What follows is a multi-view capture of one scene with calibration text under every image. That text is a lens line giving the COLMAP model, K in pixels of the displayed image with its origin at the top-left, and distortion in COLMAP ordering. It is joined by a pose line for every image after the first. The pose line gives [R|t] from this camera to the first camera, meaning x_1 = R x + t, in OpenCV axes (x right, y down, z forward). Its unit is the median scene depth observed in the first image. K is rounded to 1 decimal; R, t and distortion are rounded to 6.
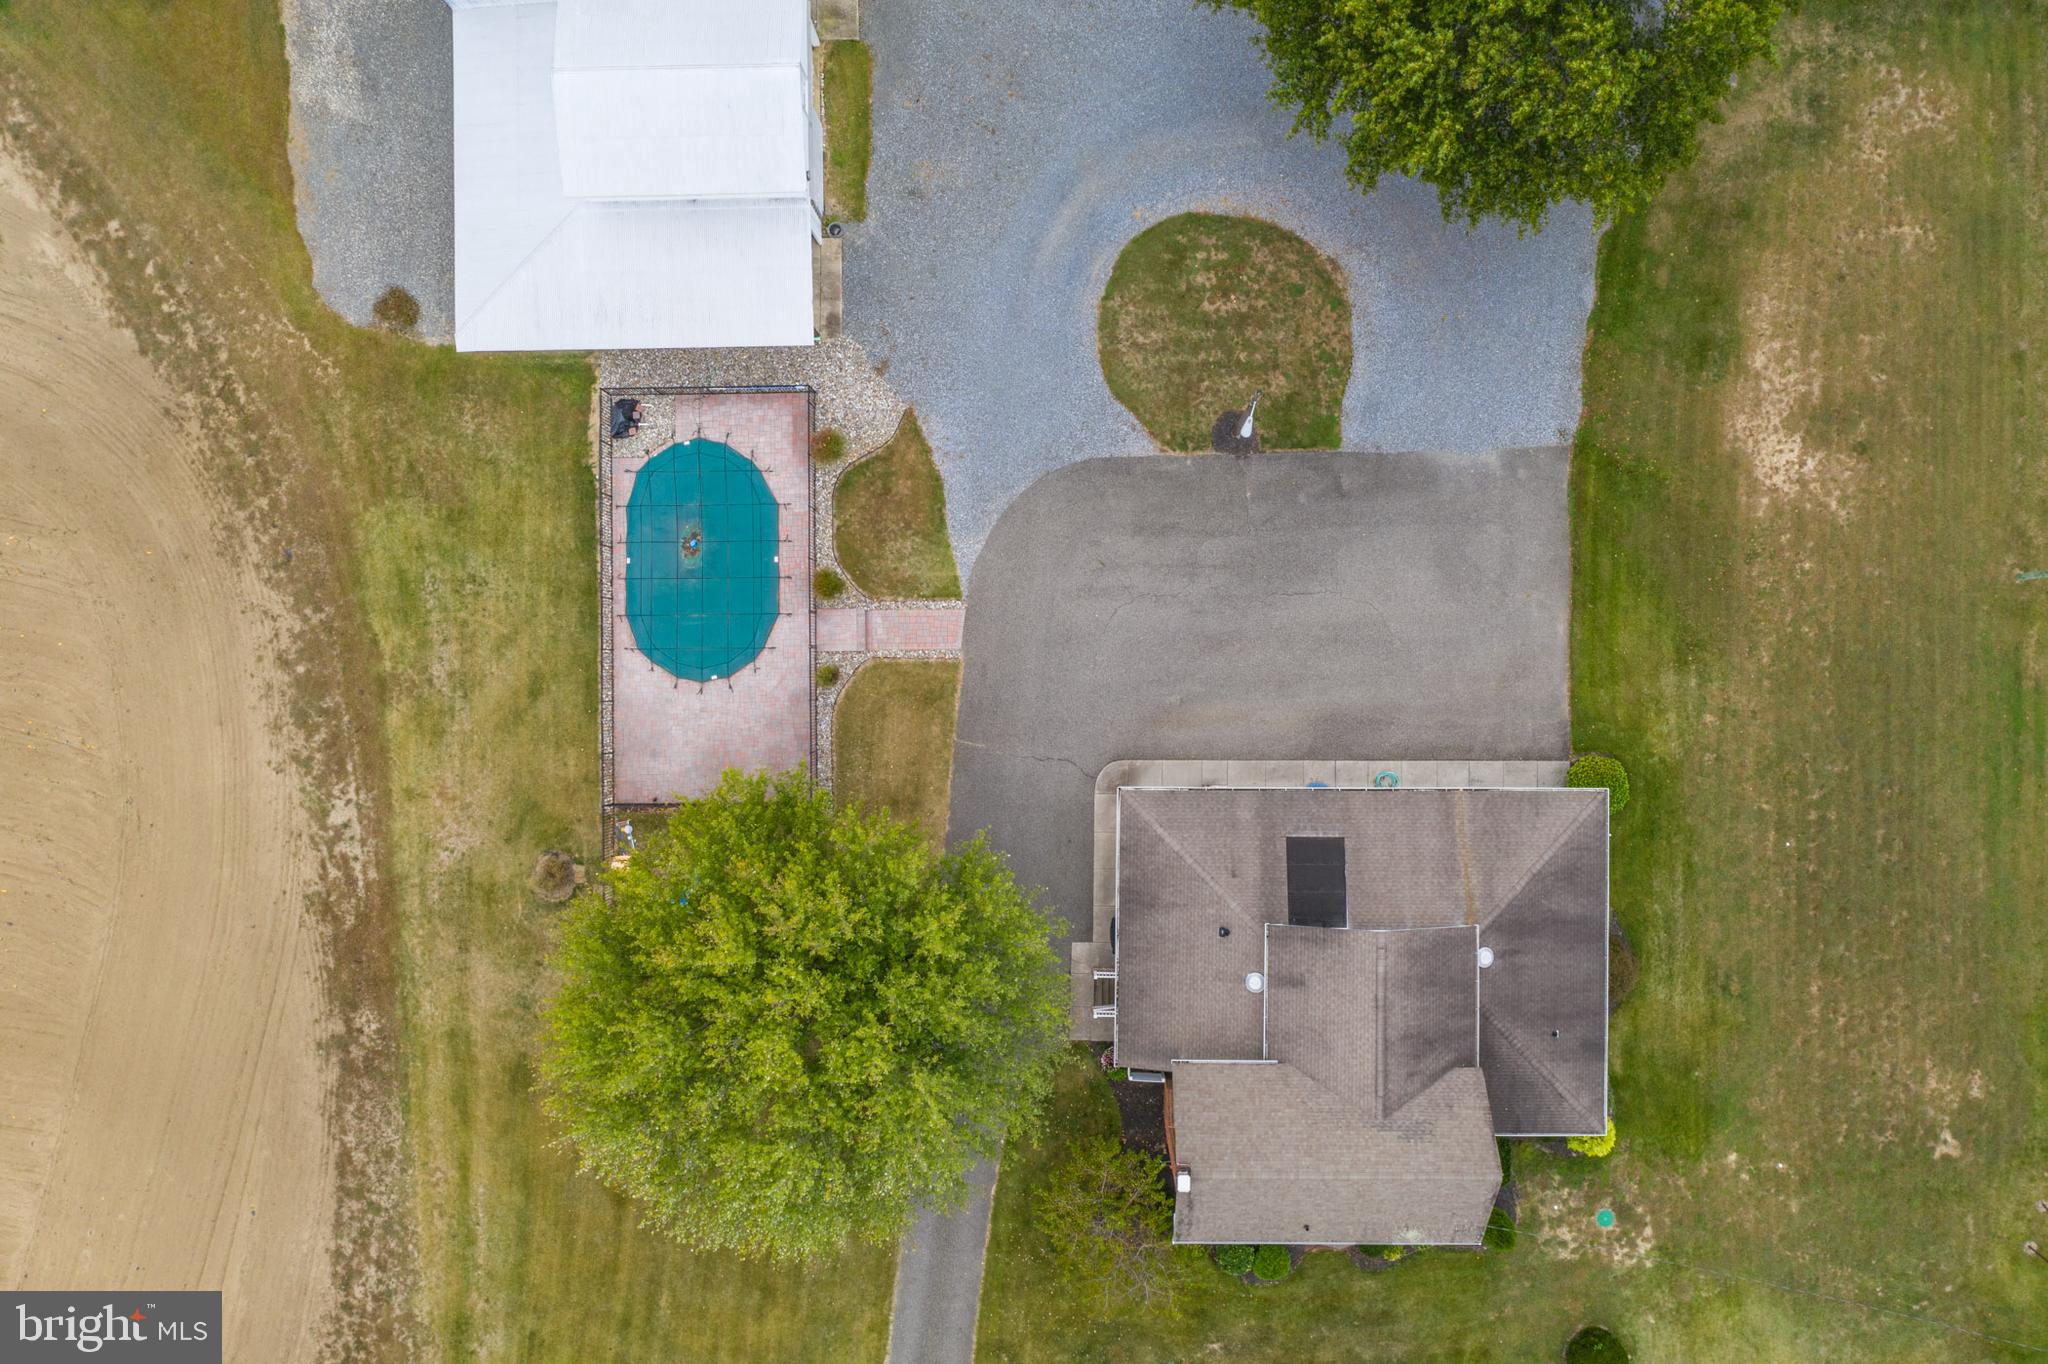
lens RADIAL K [[1648.9, 0, 1024.0], [0, 1648.9, 682.0], [0, 0, 1]] dist [-0.016849, -0.002466]
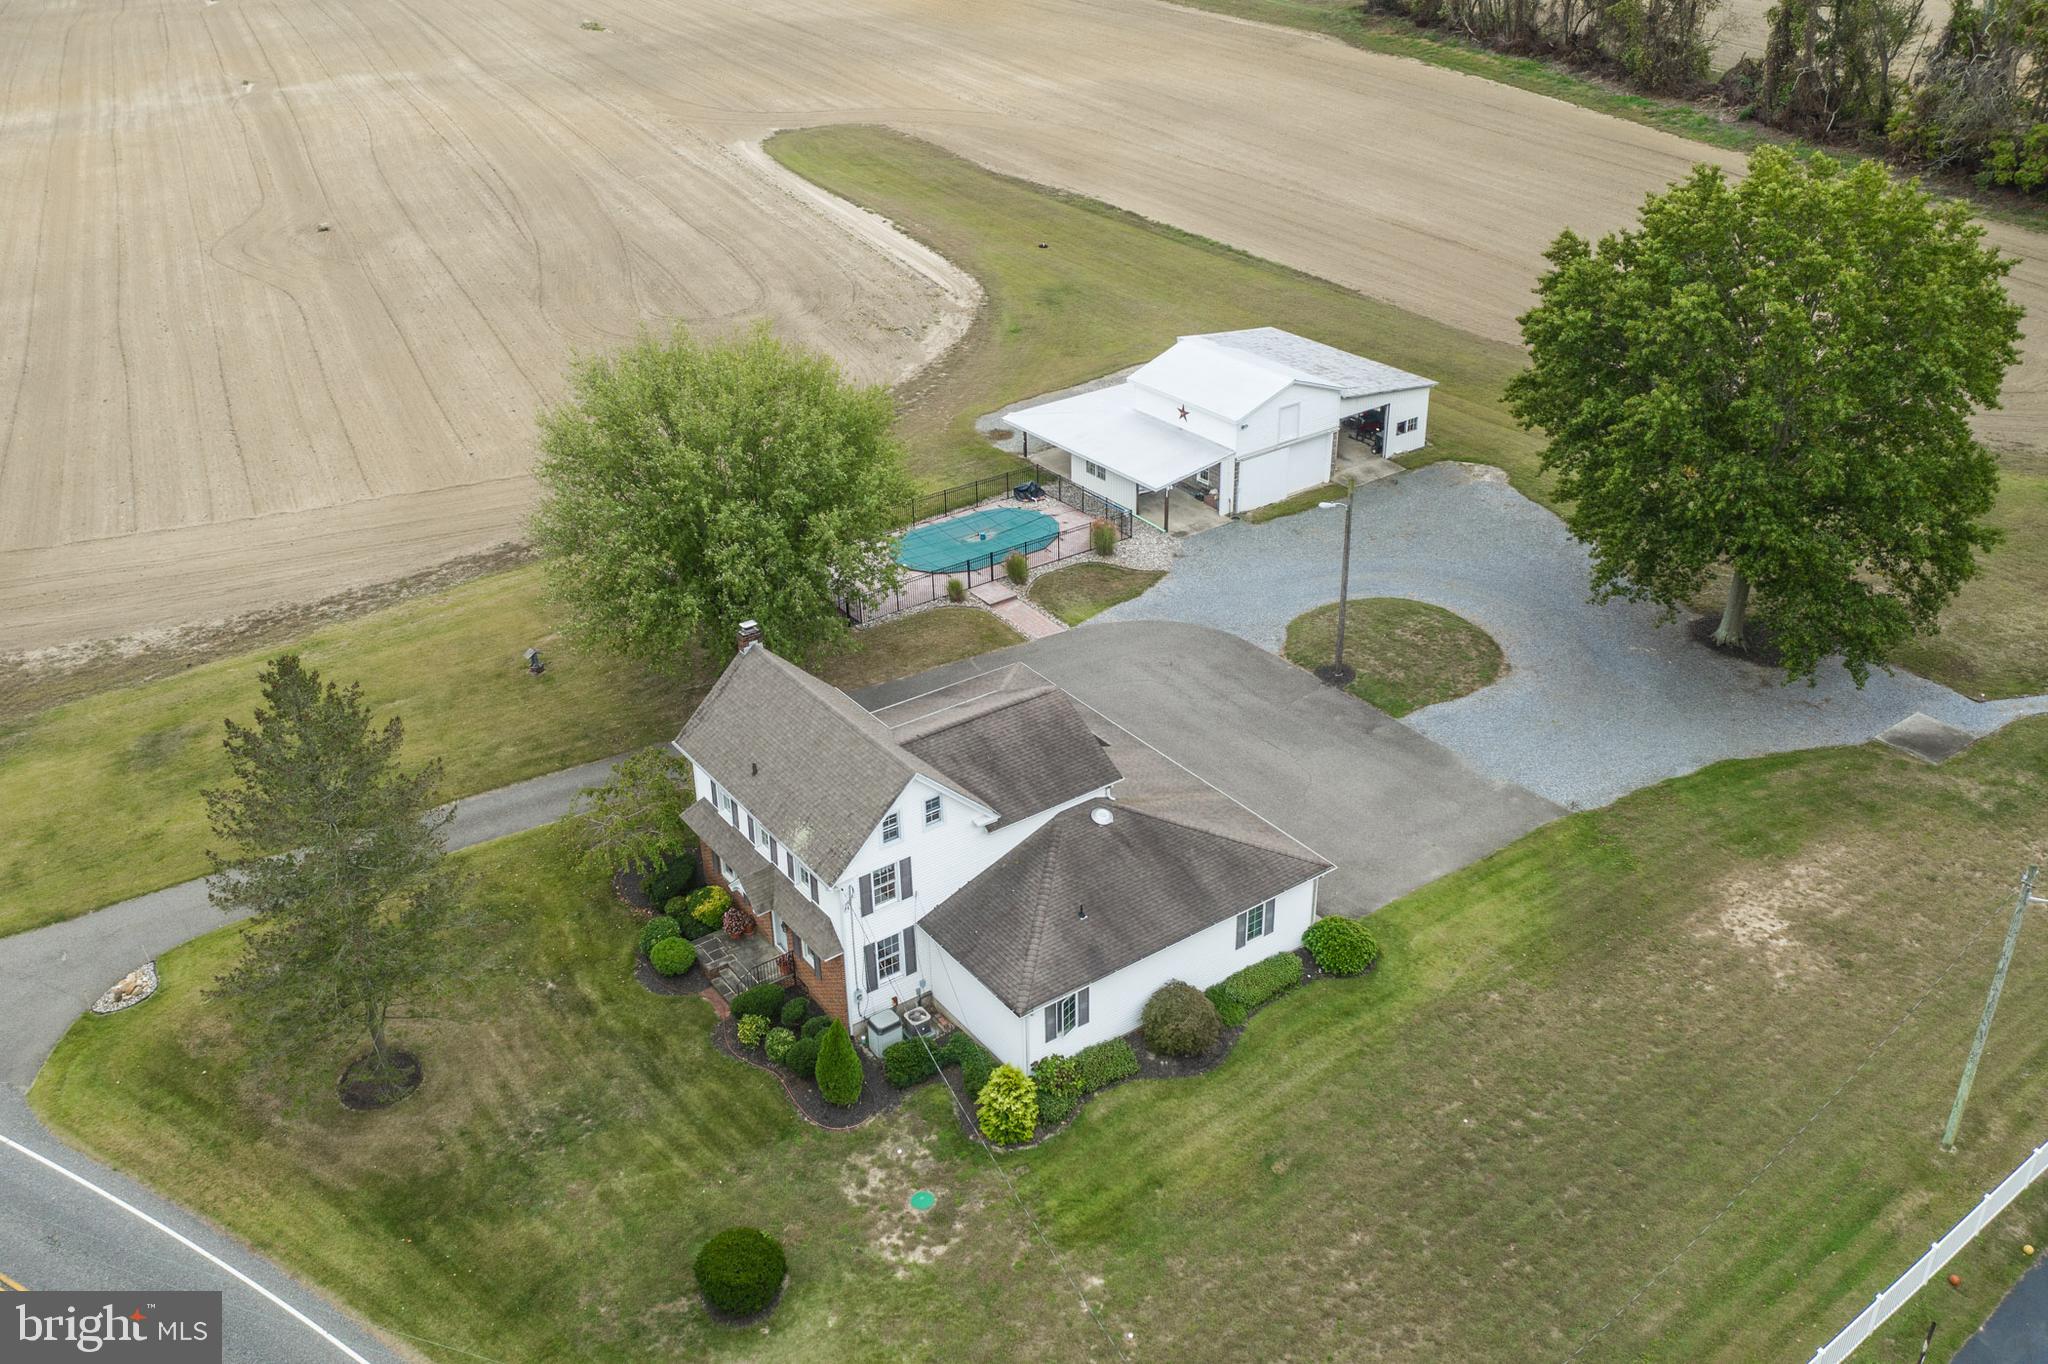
lens RADIAL K [[1703.7, 0, 1024.0], [0, 1703.7, 682.0], [0, 0, 1]] dist [-0.020278, -0.002923]
pose [[0.580745, 0.396178, -0.711181, 0.830838], [-0.814050, 0.290754, -0.502776, 0.606569], [0.007590, 0.870922, 0.491363, 0.435574]]
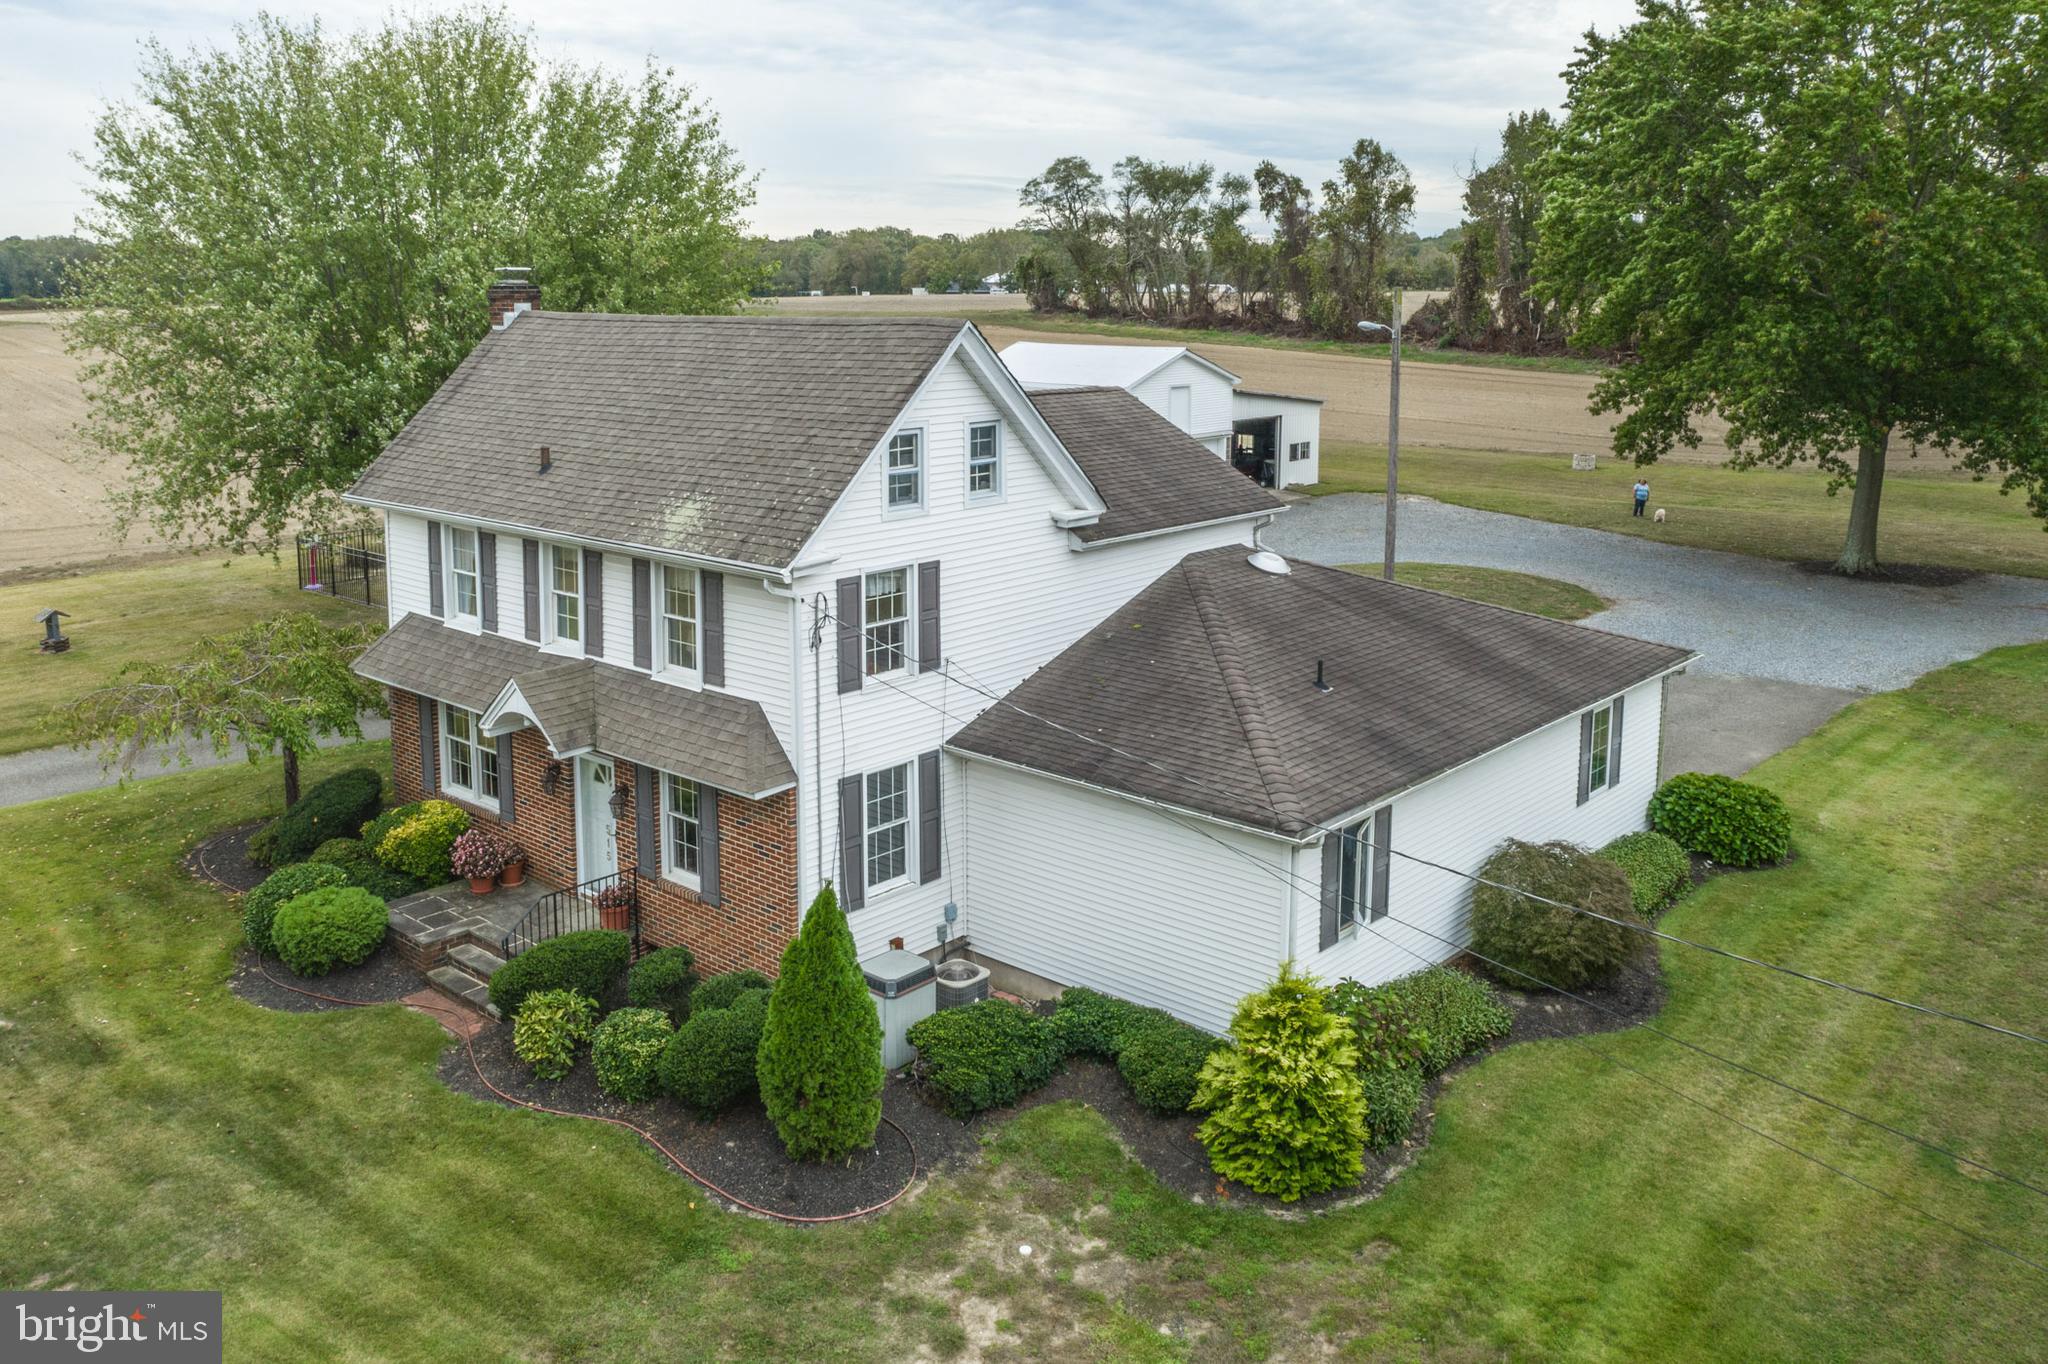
lens RADIAL K [[1654.7, 0, 1018.8], [0, 1654.7, 557.7], [0, 0, 1]] dist [-0.014006, -0.007023]
pose [[0.749547, 0.127041, -0.649645, 0.485415], [-0.661804, 0.123194, -0.739485, 0.507437], [-0.013913, 0.984217, 0.176416, 0.850153]]
